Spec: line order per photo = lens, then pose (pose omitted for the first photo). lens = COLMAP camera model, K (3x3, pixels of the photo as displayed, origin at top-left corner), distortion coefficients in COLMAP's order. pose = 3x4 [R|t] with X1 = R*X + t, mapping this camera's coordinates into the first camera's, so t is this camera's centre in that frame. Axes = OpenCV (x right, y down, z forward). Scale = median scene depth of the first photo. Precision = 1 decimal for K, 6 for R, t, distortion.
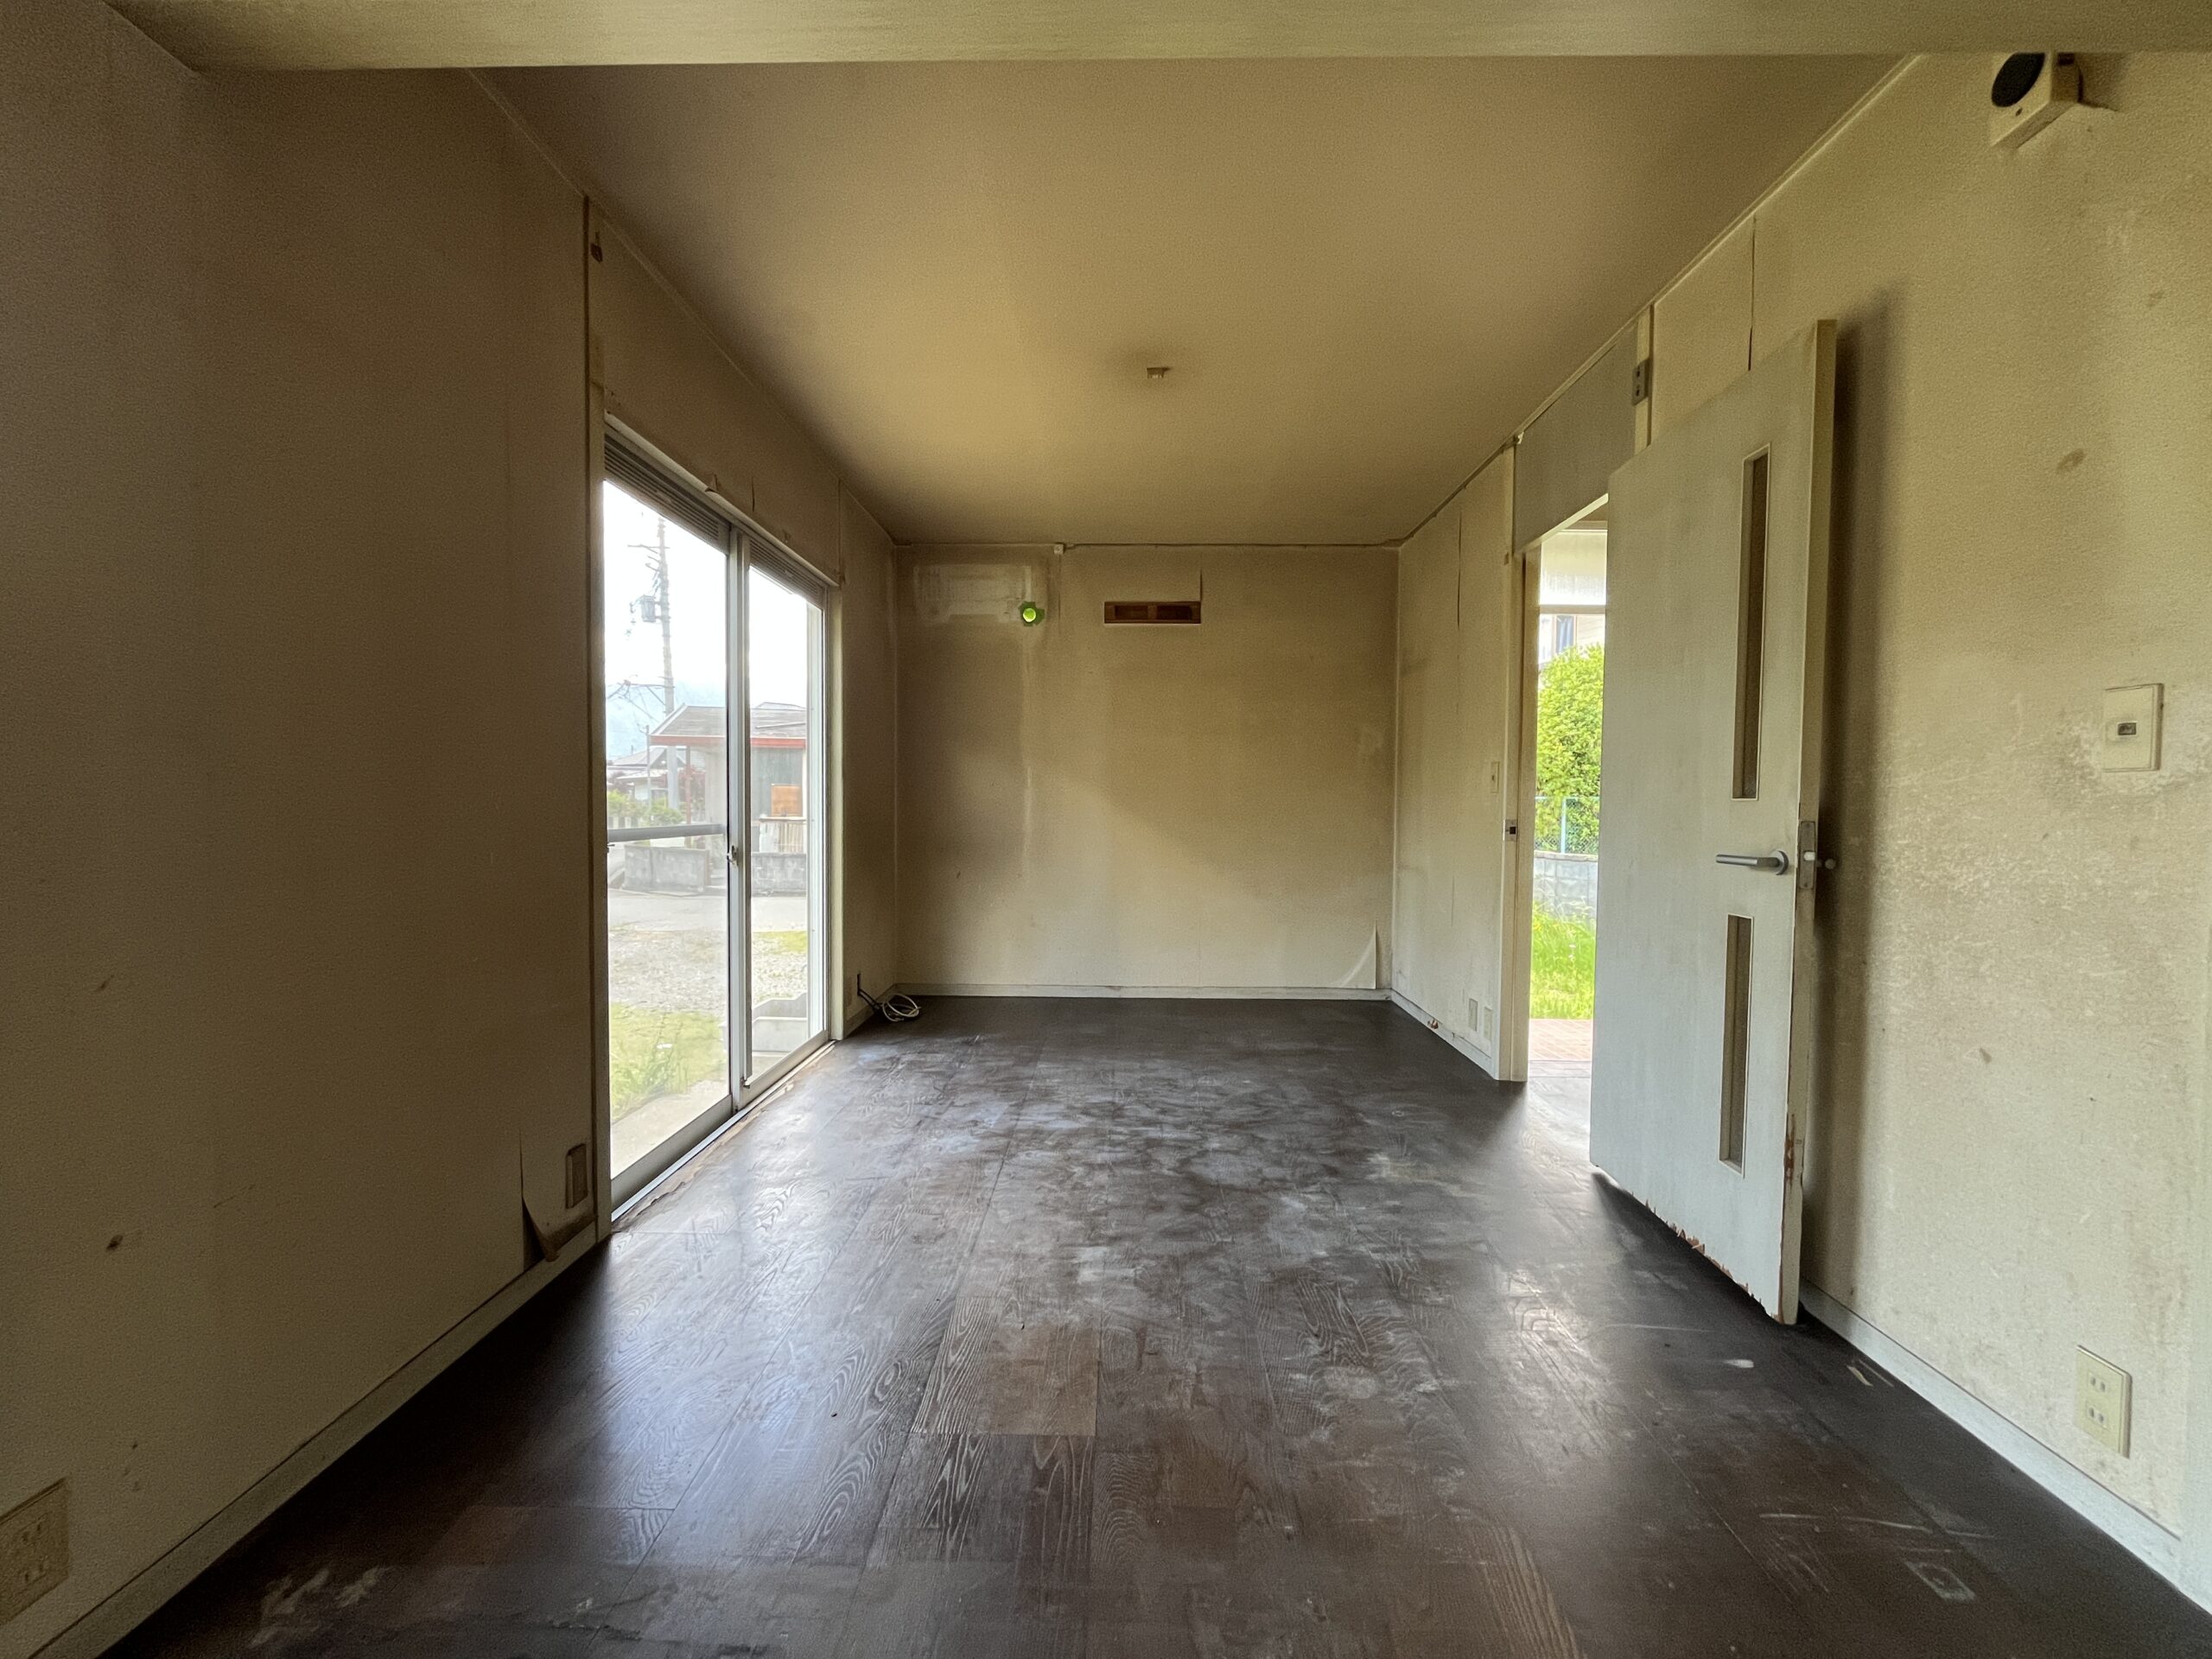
lens RADIAL K [[882.7, 0, 1095.9], [0, 882.7, 838.2], [0, 0, 1]] dist [-0.001879, 0.000742]
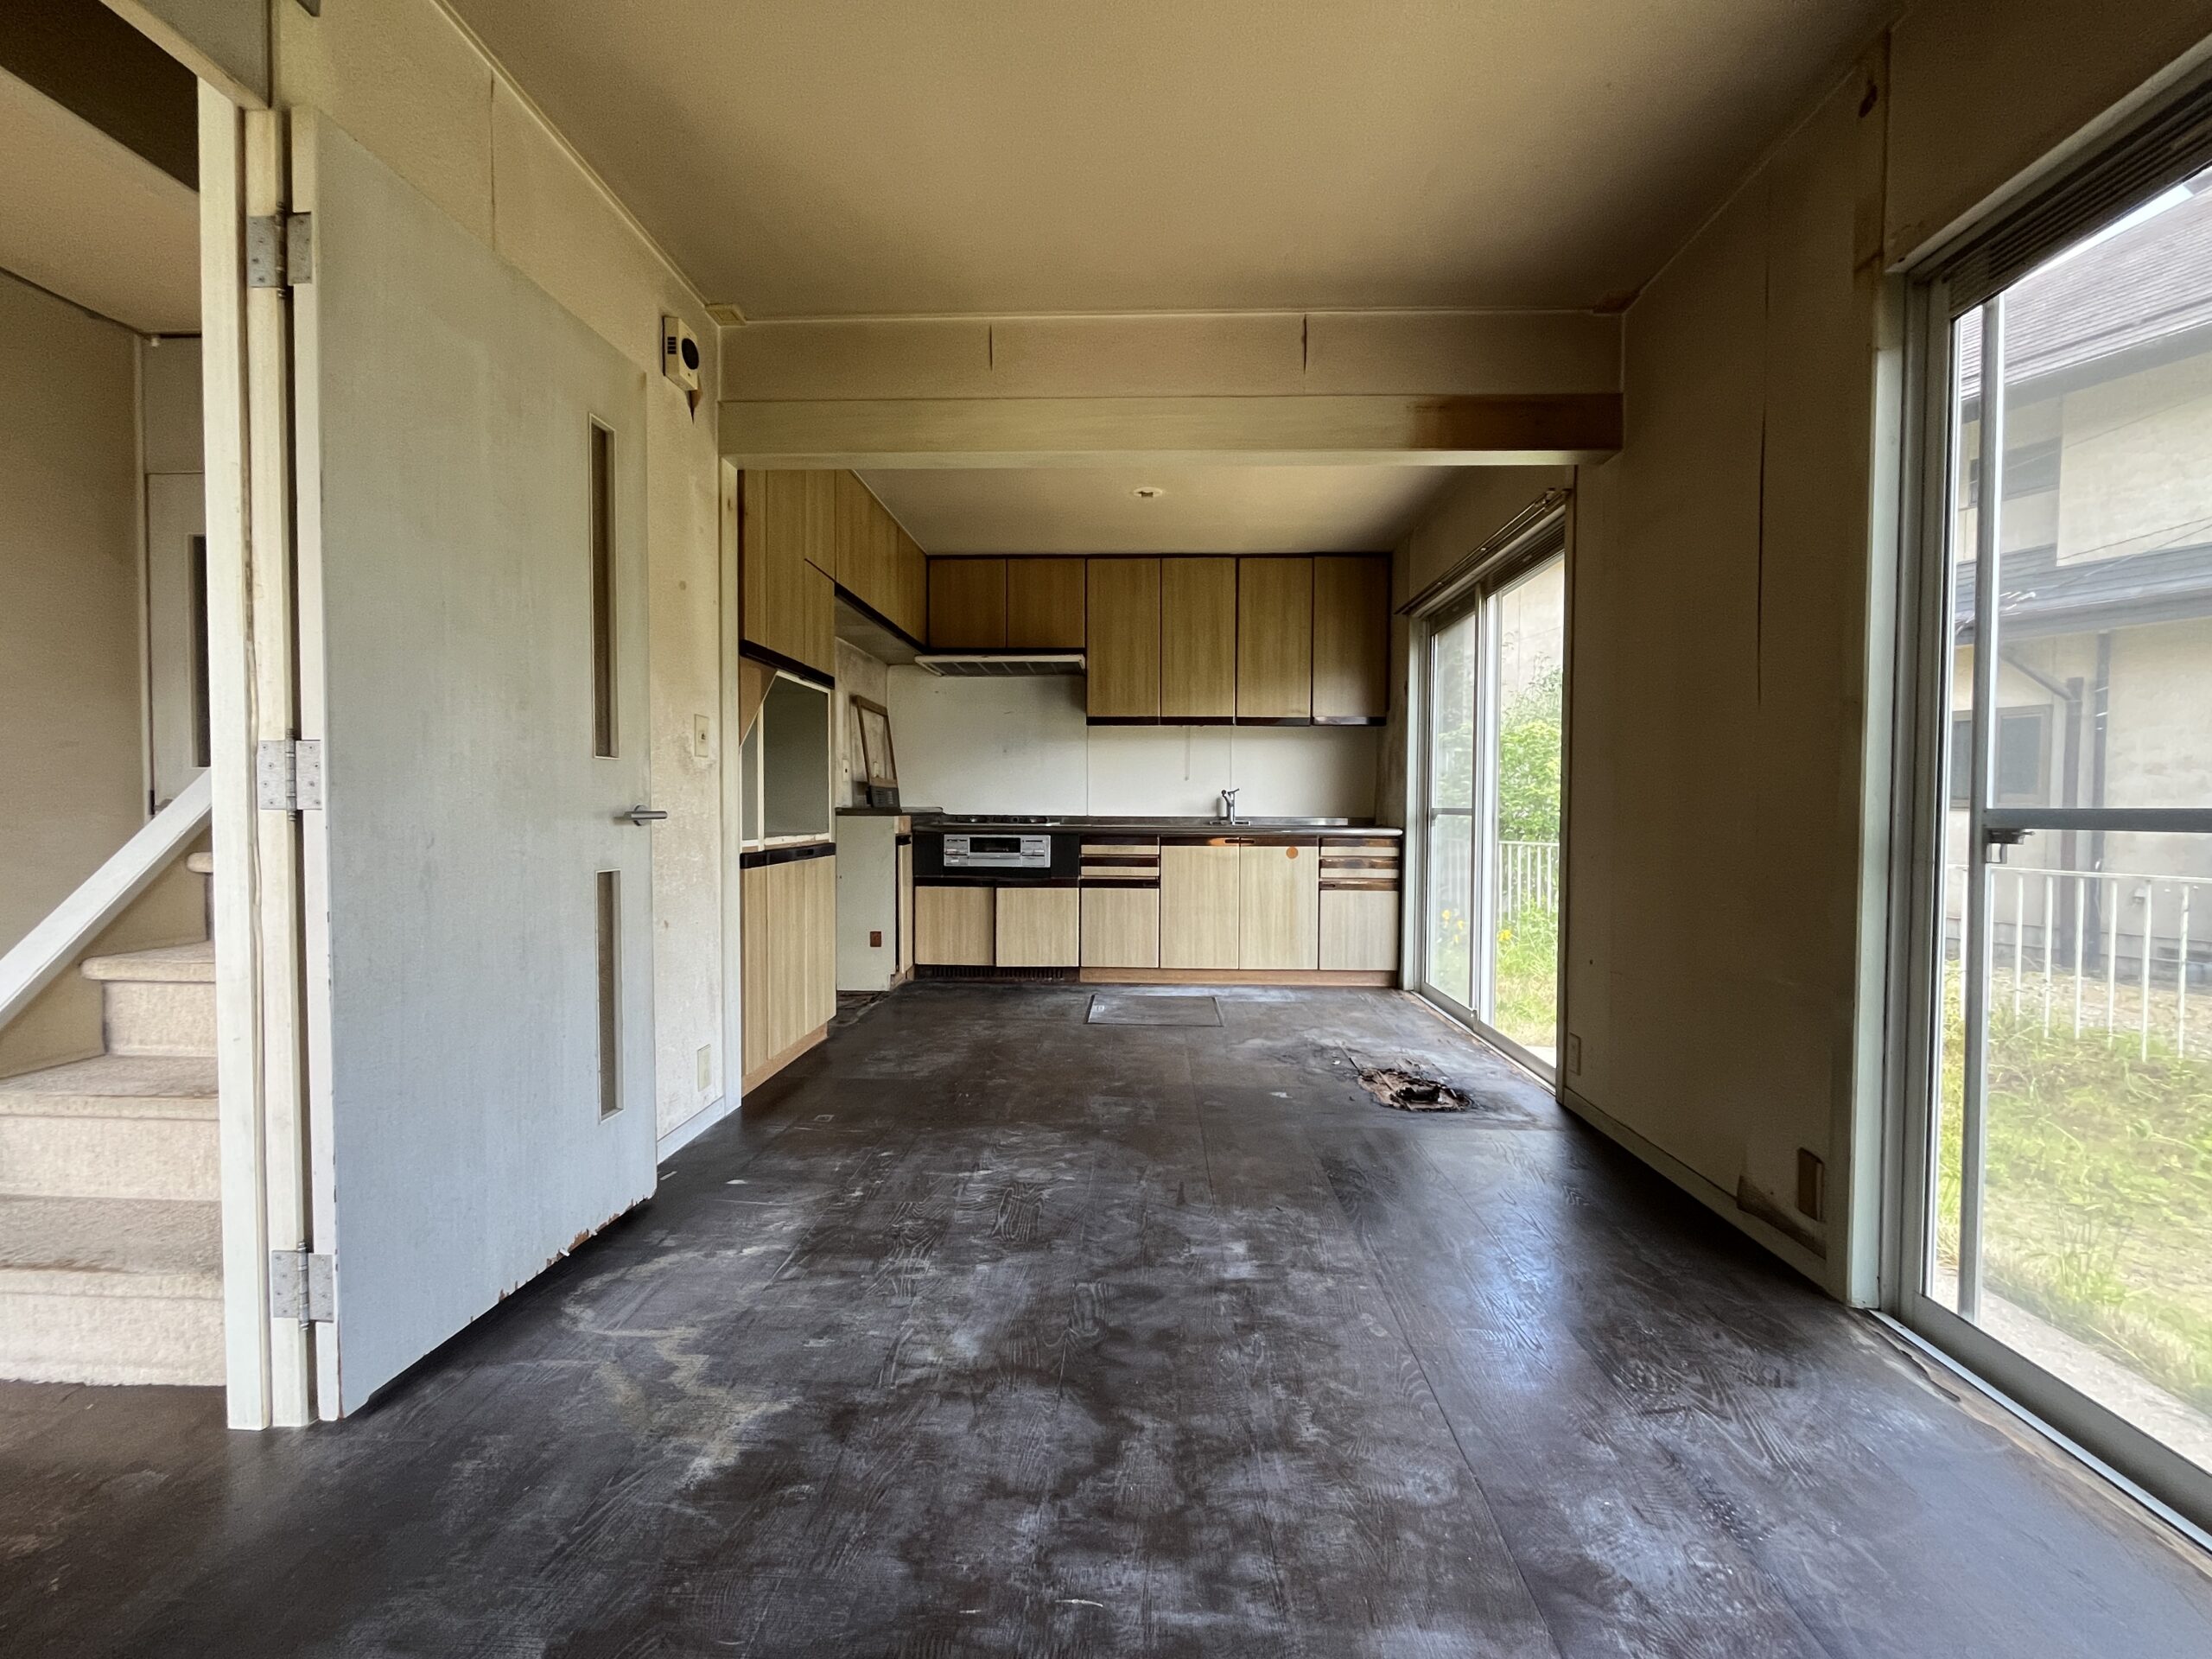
lens RADIAL K [[882.7, 0, 1106.7], [0, 882.7, 828.5], [0, 0, 1]] dist [-0.001879, 0.000742]
pose [[-0.999870, -0.012997, 0.009500, 0.119240], [-0.012384, 0.998002, 0.061964, -0.027995], [-0.010286, 0.061838, -0.998033, 1.743749]]
